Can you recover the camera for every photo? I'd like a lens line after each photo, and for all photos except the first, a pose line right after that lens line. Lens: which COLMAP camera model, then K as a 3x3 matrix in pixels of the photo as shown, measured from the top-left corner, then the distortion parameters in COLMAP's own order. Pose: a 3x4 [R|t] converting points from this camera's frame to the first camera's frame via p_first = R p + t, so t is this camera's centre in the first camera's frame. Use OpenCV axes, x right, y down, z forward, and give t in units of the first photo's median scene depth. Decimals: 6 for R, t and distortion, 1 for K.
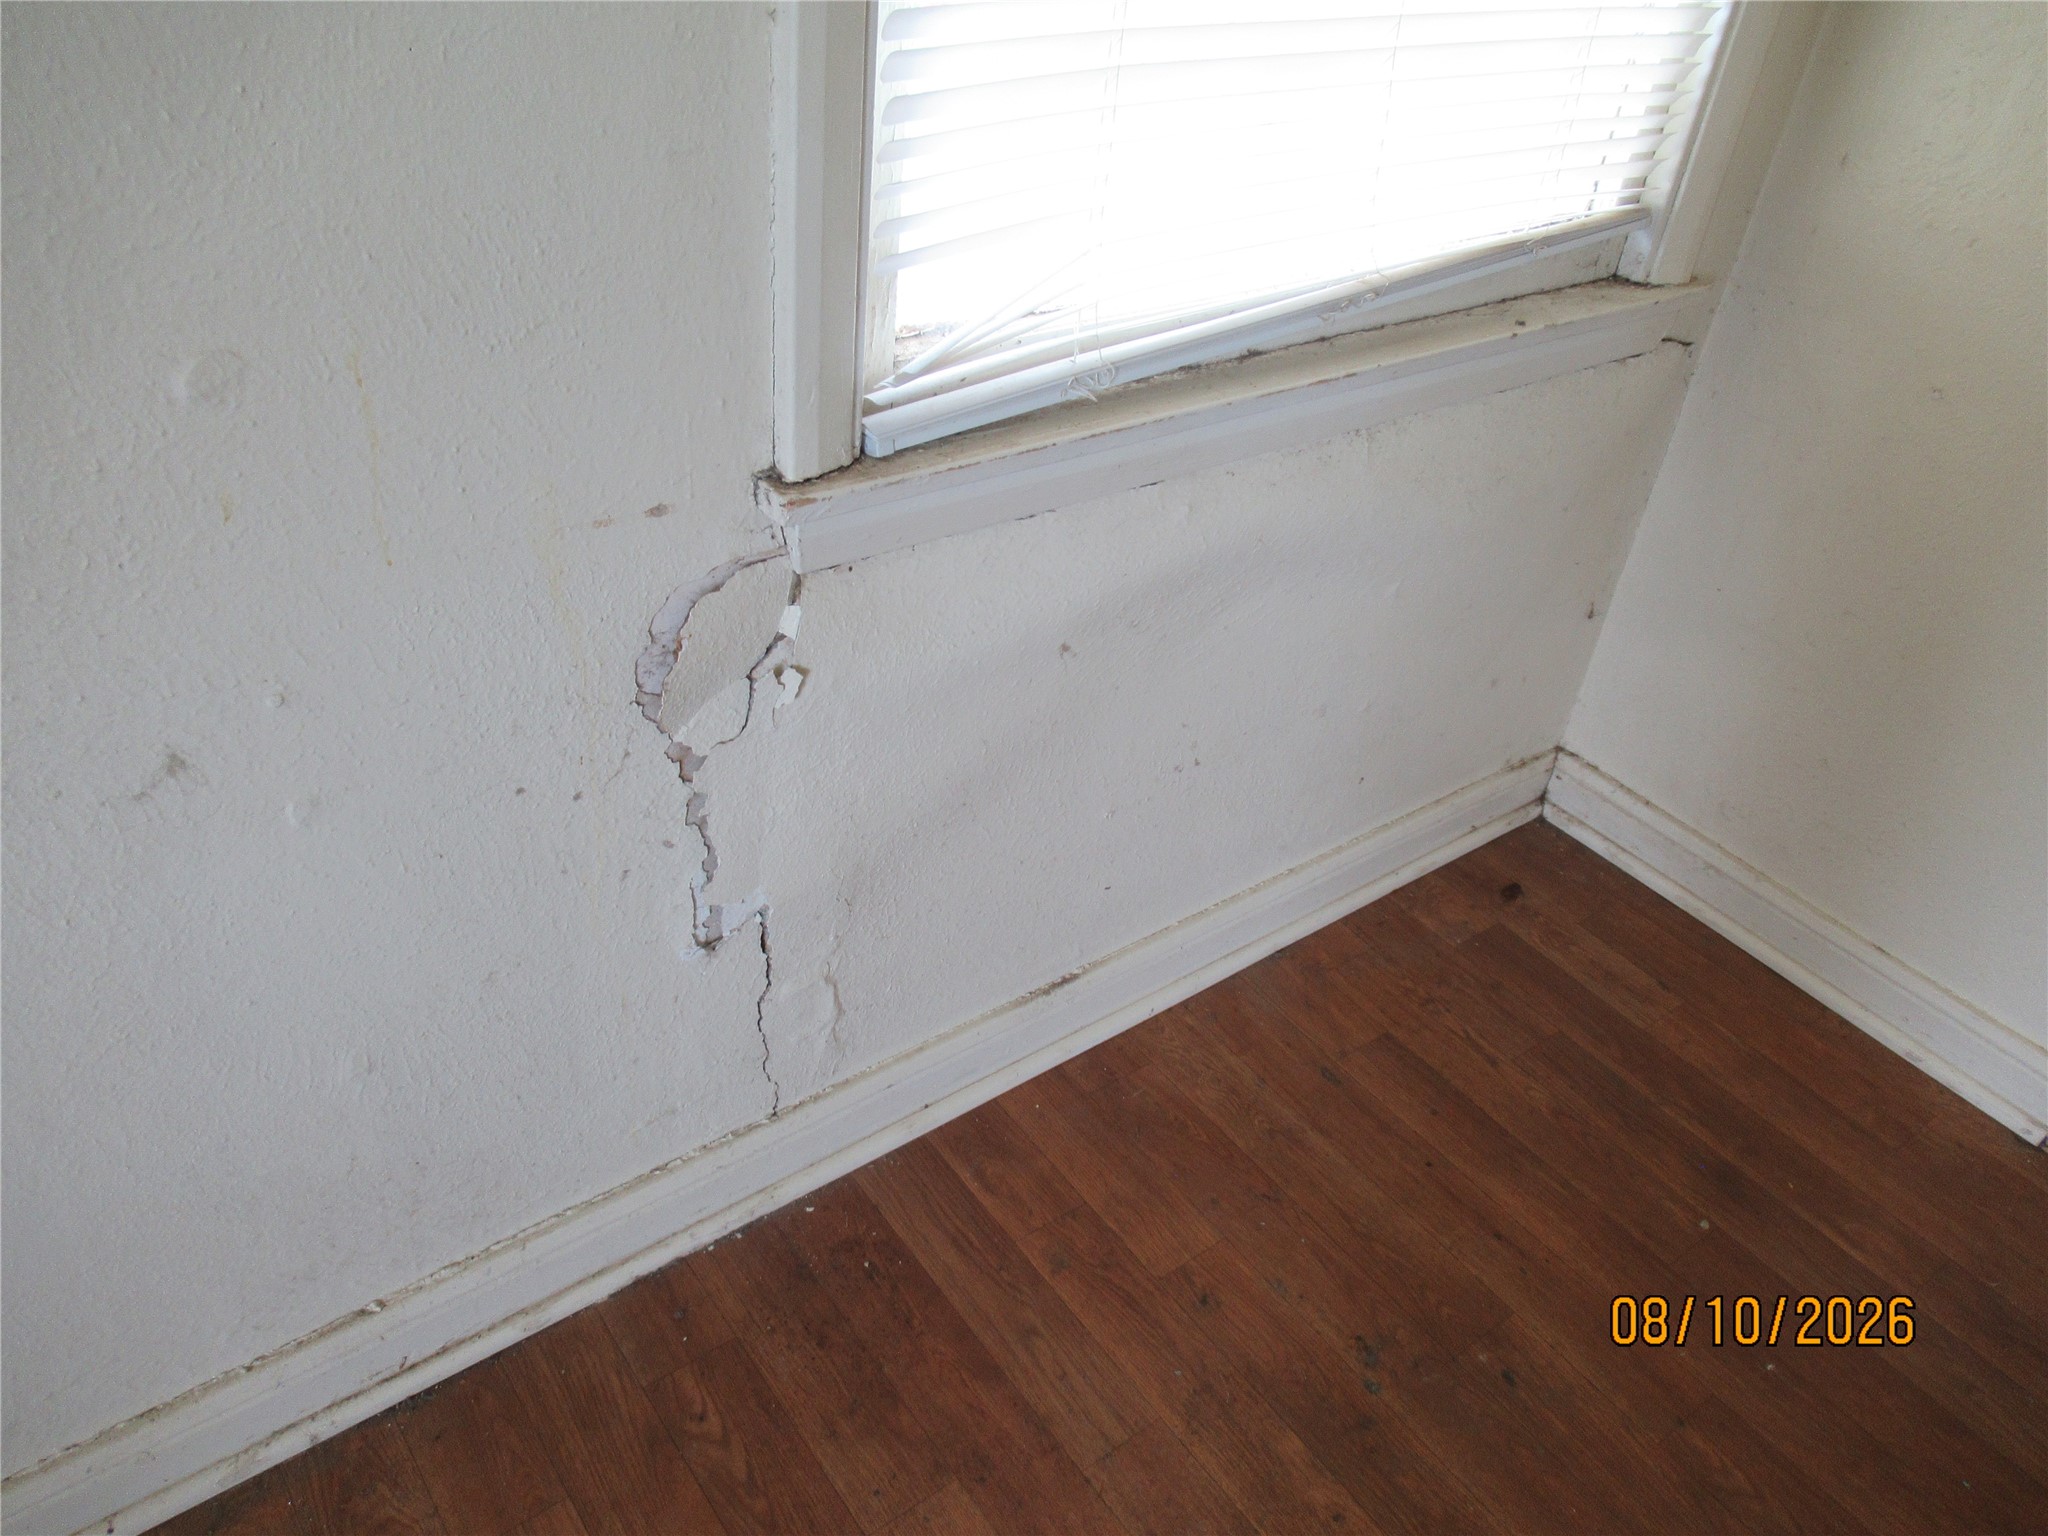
lens RADIAL K [[1521.9, 0, 1024.0], [0, 1521.9, 768.0], [0, 0, 1]] dist [-0.004962, -0.003285]
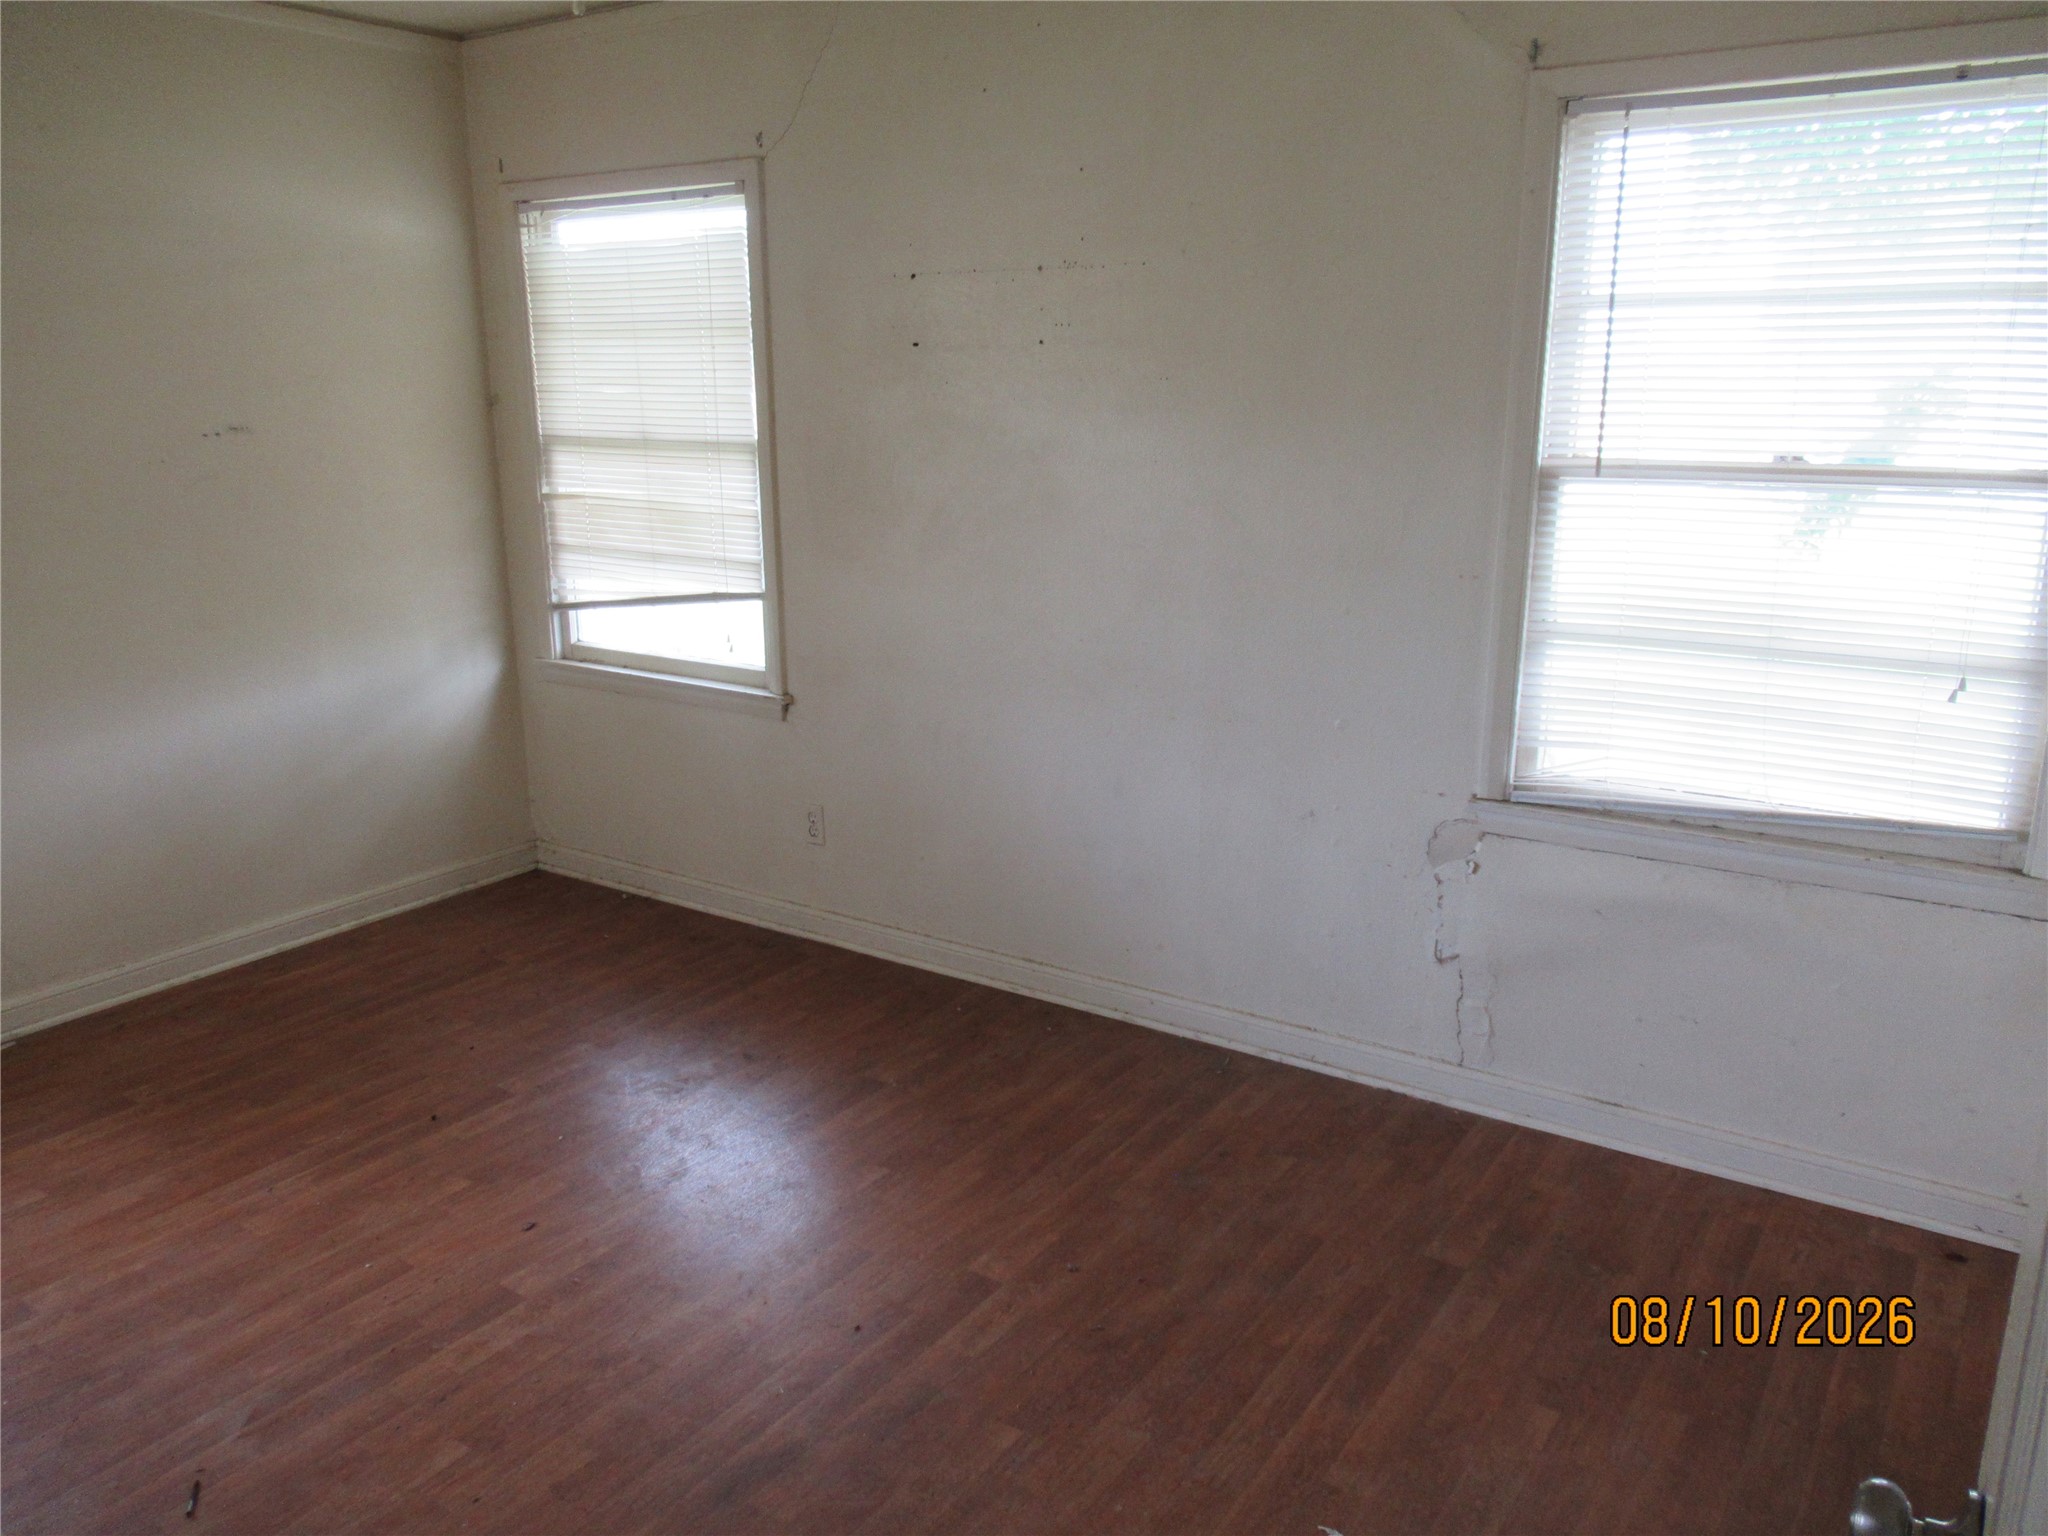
lens RADIAL K [[1521.9, 0, 1024.0], [0, 1521.9, 768.0], [0, 0, 1]] dist [-0.004962, -0.003285]
pose [[0.323785, 0.132627, -0.936789, 1.971564], [-0.531849, 0.844396, -0.064278, 0.373295], [0.782496, 0.519042, 0.343940, -0.710694]]
